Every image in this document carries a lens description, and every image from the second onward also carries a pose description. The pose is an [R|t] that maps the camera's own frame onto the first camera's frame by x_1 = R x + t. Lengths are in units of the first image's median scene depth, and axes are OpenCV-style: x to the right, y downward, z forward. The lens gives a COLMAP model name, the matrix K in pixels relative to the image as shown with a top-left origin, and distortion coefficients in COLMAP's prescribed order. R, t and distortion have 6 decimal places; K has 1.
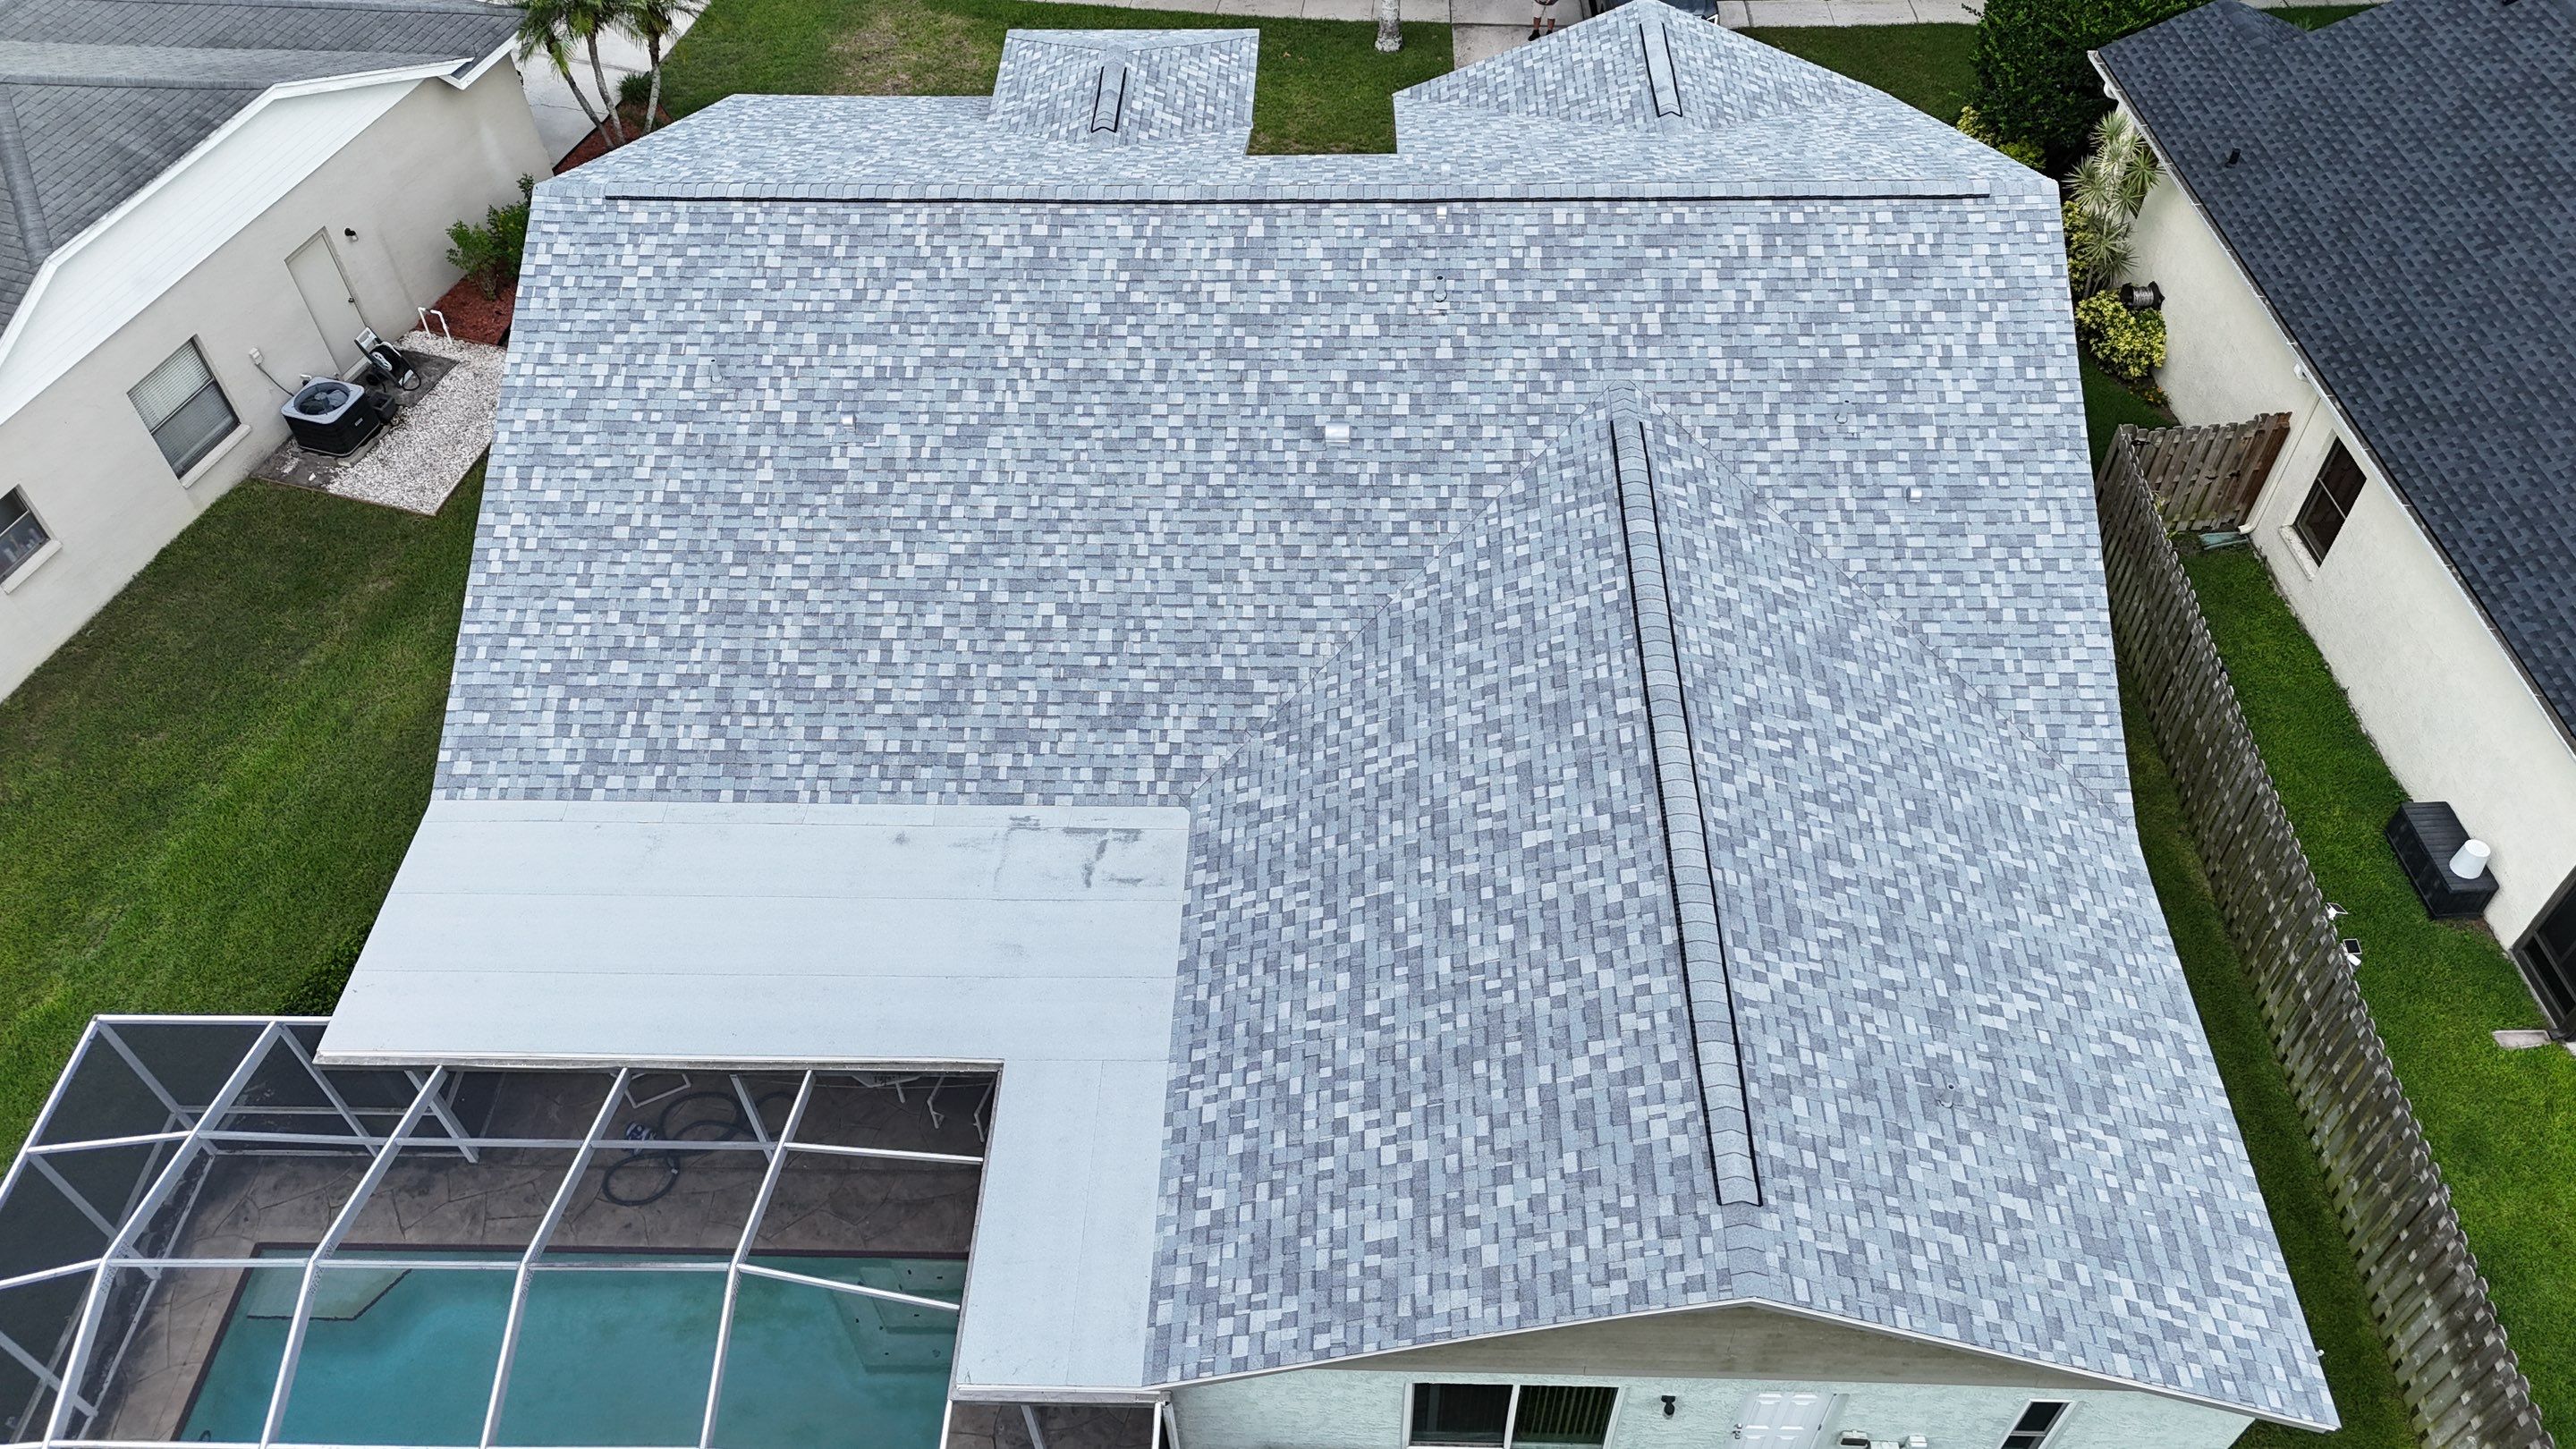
lens RADIAL K [[1879.1, 0, 1286.8], [0, 1879.1, 718.2], [0, 0, 1]] dist [0.168902, -0.428570]
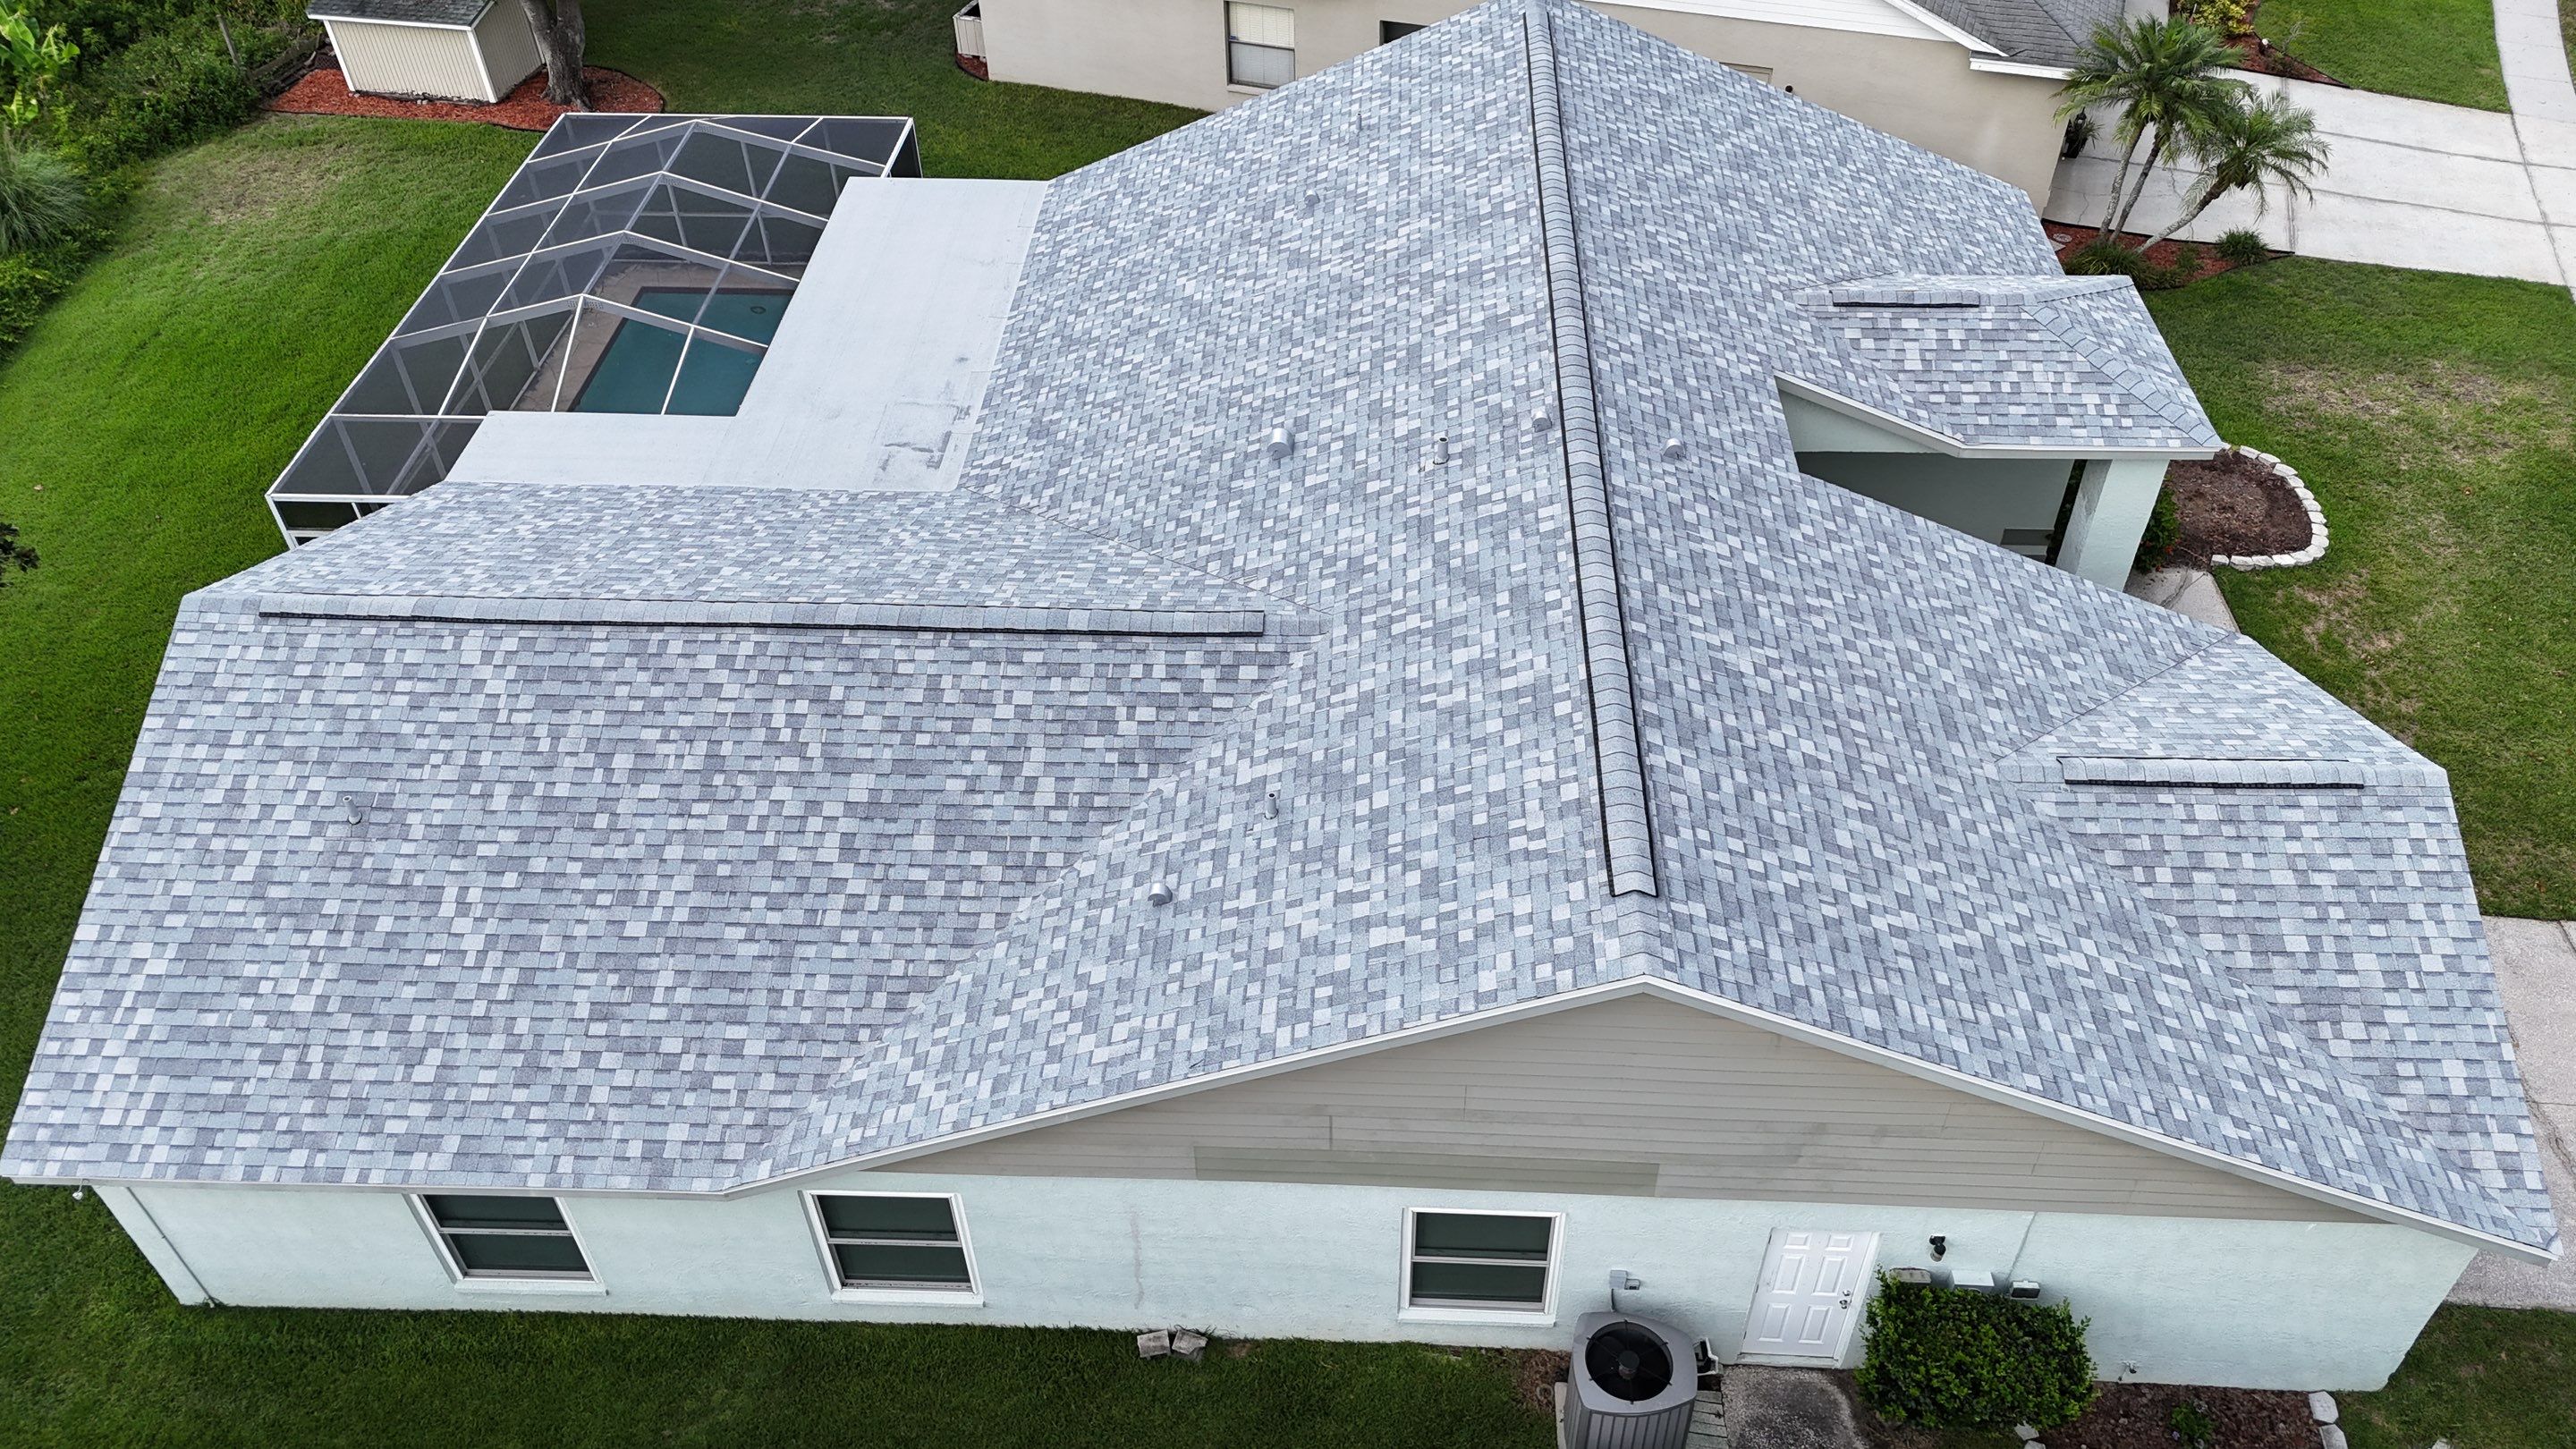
lens RADIAL K [[1877.6, 0, 1289.0], [0, 1877.6, 722.0], [0, 0, 1]] dist [0.144987, -0.299669]
pose [[-0.018863, 0.687367, -0.726066, 0.854089], [-0.732212, 0.484996, 0.478168, -0.568219], [0.680816, 0.540653, 0.494150, 0.638784]]
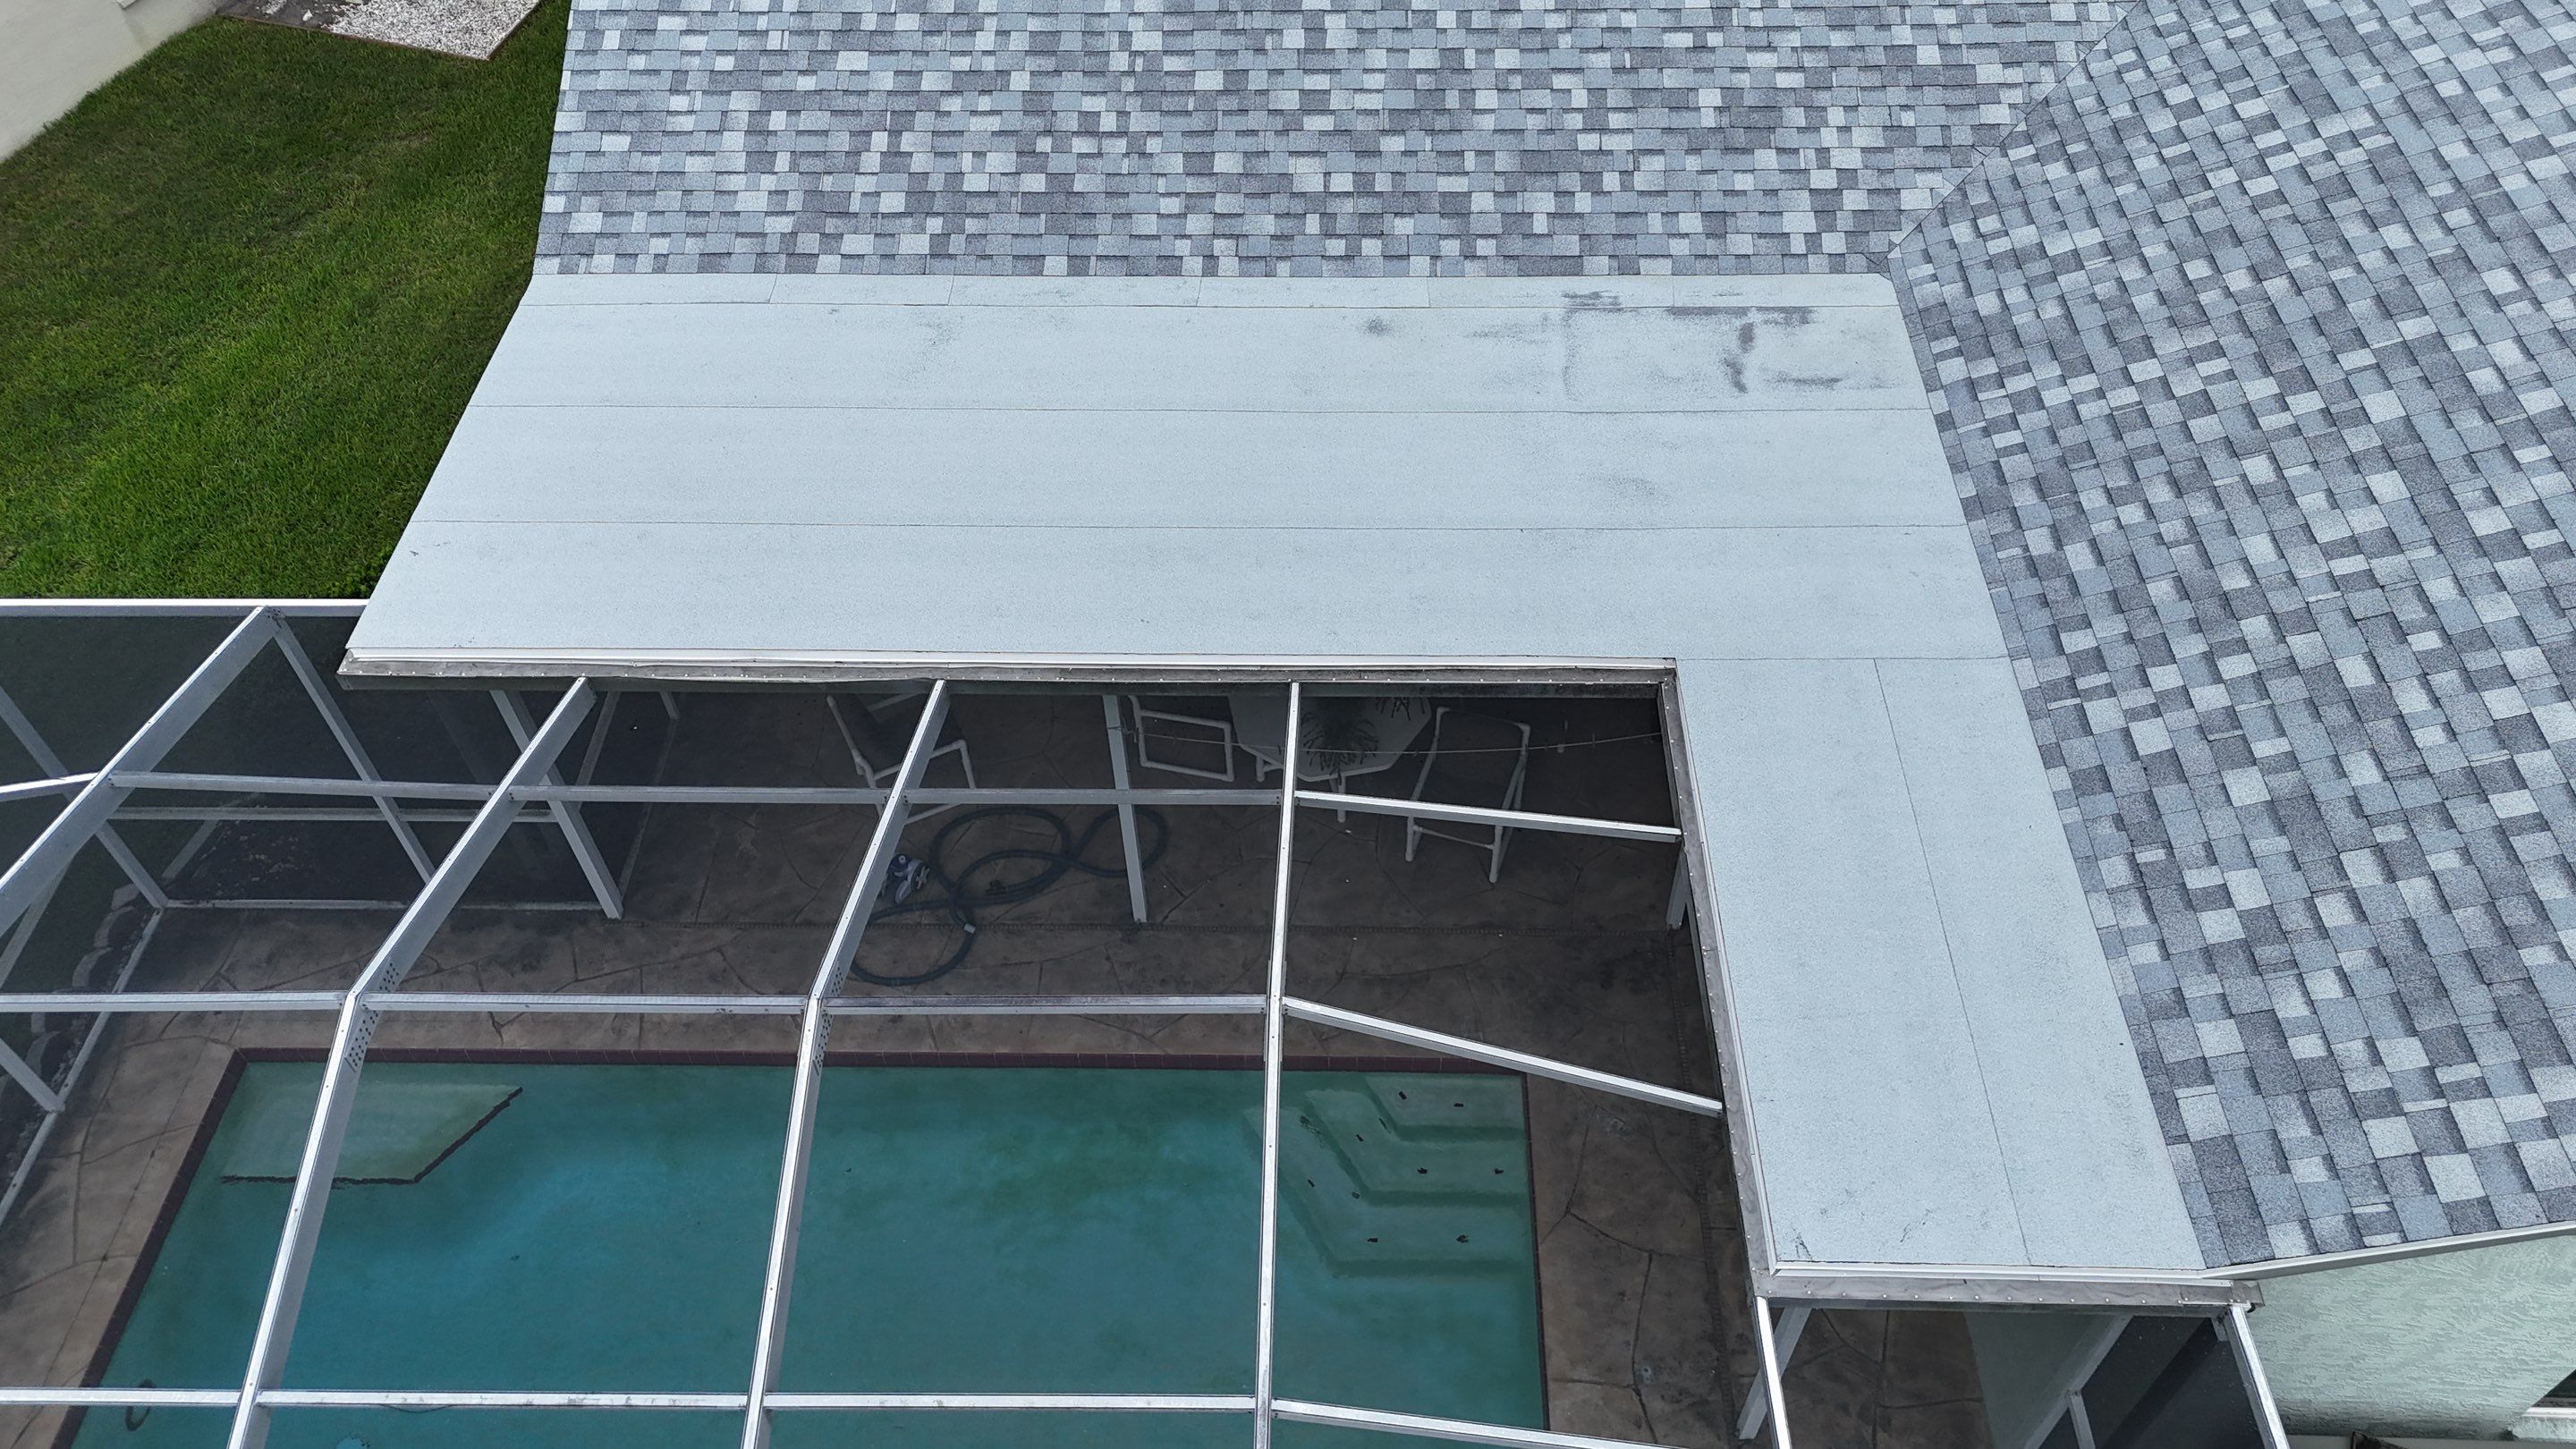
lens RADIAL K [[1885.4, 0, 1284.4], [0, 1885.4, 722.0], [0, 0, 1]] dist [0.075753, -0.074143]
pose [[0.999983, -0.004197, 0.004041, -0.228131], [0.004150, 0.999925, 0.011542, 0.169241], [-0.004089, -0.011525, 0.999925, 0.432676]]
